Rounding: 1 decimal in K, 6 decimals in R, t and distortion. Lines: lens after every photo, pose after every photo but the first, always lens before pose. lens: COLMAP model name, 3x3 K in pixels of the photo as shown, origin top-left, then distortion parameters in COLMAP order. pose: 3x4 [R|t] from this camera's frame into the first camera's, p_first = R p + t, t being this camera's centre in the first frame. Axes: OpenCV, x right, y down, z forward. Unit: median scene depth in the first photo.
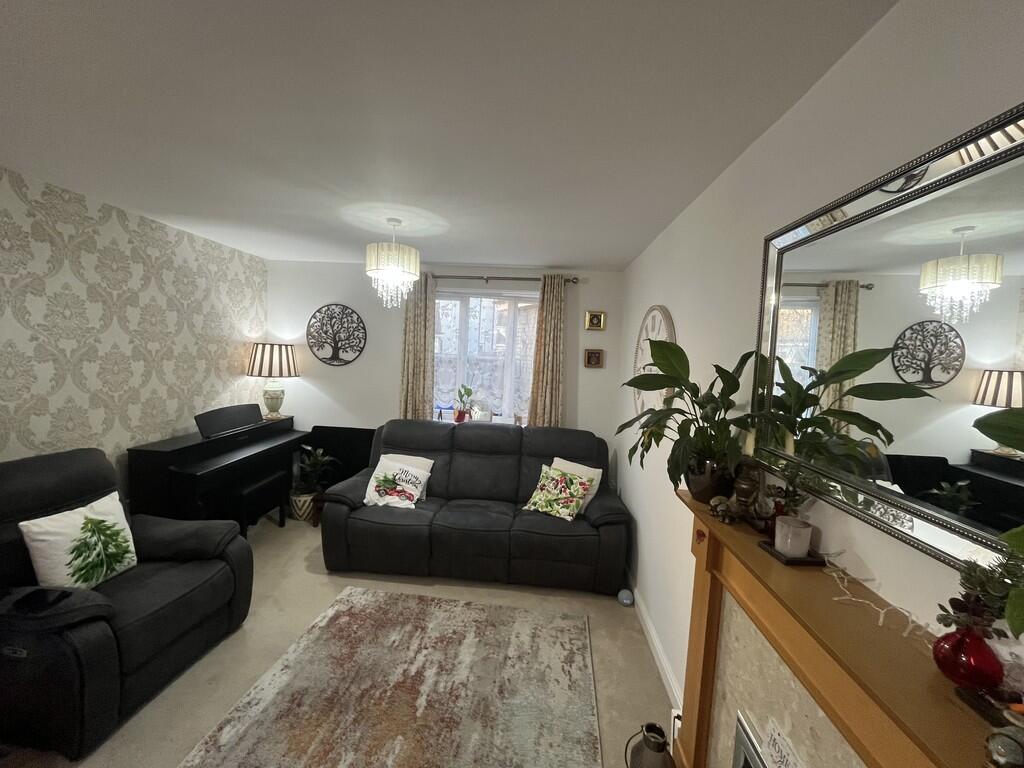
lens RADIAL K [[417.6, 0, 512.0], [0, 417.6, 384.0], [0, 0, 1]] dist [-0.002316, -0.000436]
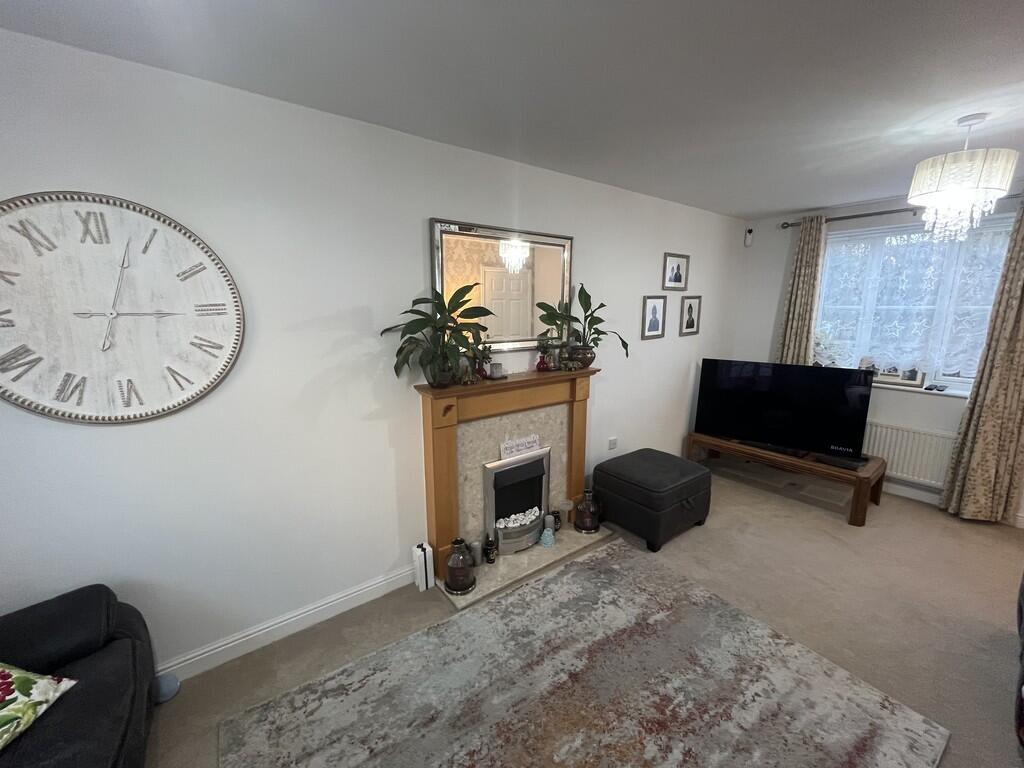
lens RADIAL K [[417.6, 0, 512.0], [0, 417.6, 384.0], [0, 0, 1]] dist [-0.002316, -0.000436]
pose [[-0.662194, -0.189013, 0.725102, -0.596662], [0.019120, 0.963087, 0.268510, -0.106121], [-0.749089, 0.191670, -0.634136, 1.278370]]
